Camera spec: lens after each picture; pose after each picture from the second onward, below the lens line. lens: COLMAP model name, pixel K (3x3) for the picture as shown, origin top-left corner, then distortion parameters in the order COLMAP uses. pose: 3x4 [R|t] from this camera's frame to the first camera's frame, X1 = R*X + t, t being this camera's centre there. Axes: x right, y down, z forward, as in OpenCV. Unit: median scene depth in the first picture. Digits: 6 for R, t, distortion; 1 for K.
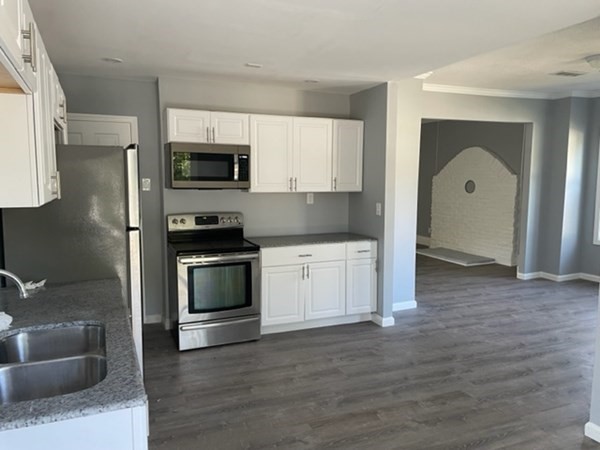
lens RADIAL K [[454.0, 0, 293.8], [0, 454.0, 225.8], [0, 0, 1]] dist [0.080803, -0.102445]
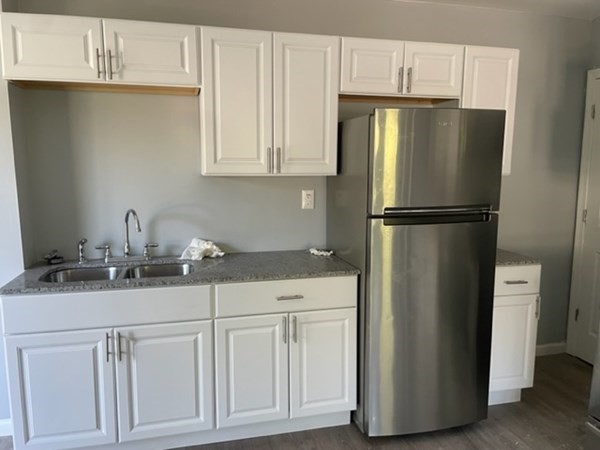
lens RADIAL K [[454.0, 0, 296.2], [0, 454.0, 227.7], [0, 0, 1]] dist [0.080803, -0.102445]
pose [[-0.148852, 0.137285, -0.979283, 0.301793], [-0.107971, 0.982139, 0.154097, -0.054124], [0.982947, 0.128671, -0.131370, 0.645424]]
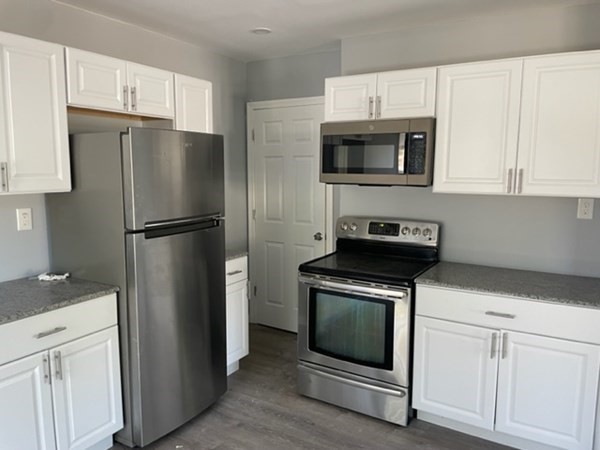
lens RADIAL K [[454.0, 0, 290.9], [0, 454.0, 221.9], [0, 0, 1]] dist [0.080803, -0.102445]
pose [[0.591274, 0.099343, -0.800329, 0.313541], [-0.088553, 0.994381, 0.058008, -0.054827], [0.801594, 0.036573, 0.596749, 0.487730]]
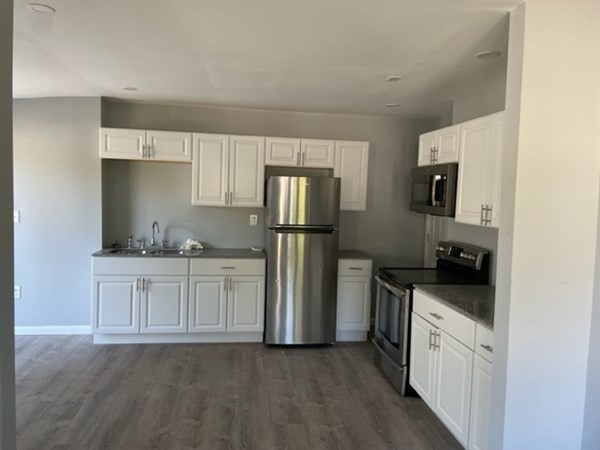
lens RADIAL K [[454.0, 0, 294.9], [0, 454.0, 222.8], [0, 0, 1]] dist [0.080803, -0.102445]
pose [[-0.257198, 0.055641, -0.964756, 0.769065], [-0.135887, 0.986339, 0.093113, -0.113630], [0.956757, 0.155046, -0.246124, 0.973017]]
